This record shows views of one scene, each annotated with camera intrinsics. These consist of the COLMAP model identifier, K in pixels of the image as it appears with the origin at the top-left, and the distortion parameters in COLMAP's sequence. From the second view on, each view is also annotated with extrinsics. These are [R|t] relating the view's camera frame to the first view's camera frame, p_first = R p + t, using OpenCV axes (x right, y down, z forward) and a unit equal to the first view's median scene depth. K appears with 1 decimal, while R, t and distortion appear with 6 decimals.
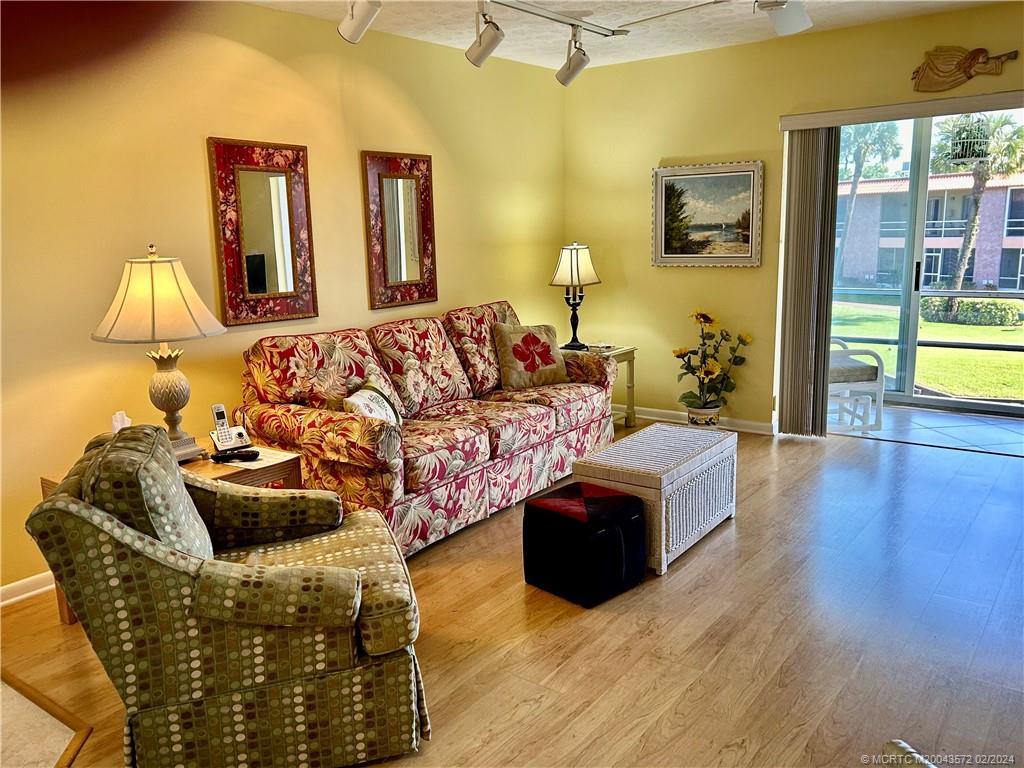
lens RADIAL K [[830.6, 0, 513.3], [0, 830.6, 380.1], [0, 0, 1]] dist [0.137445, -0.014666]
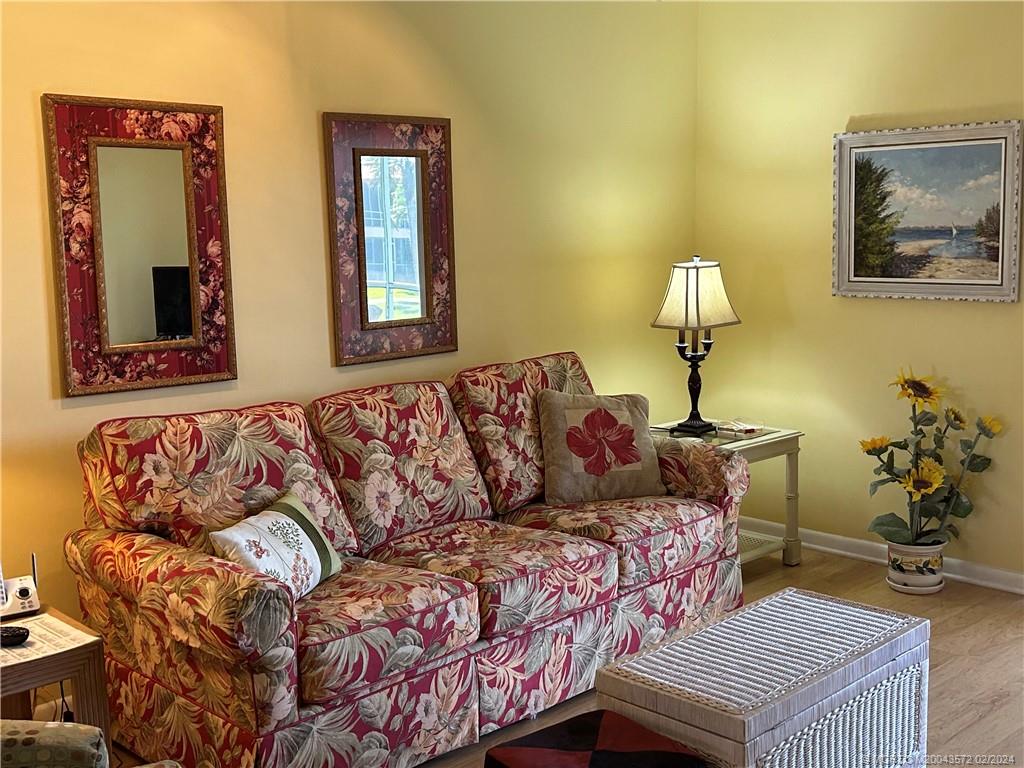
lens RADIAL K [[1201.5, 0, 512.9], [0, 1201.5, 388.0], [0, 0, 1]] dist [0.110763, 0.000000]
pose [[0.987271, 0.024395, -0.157163, 0.103386], [-0.030968, 0.998739, -0.039513, -0.039396], [0.156001, 0.043877, 0.986782, 0.152470]]
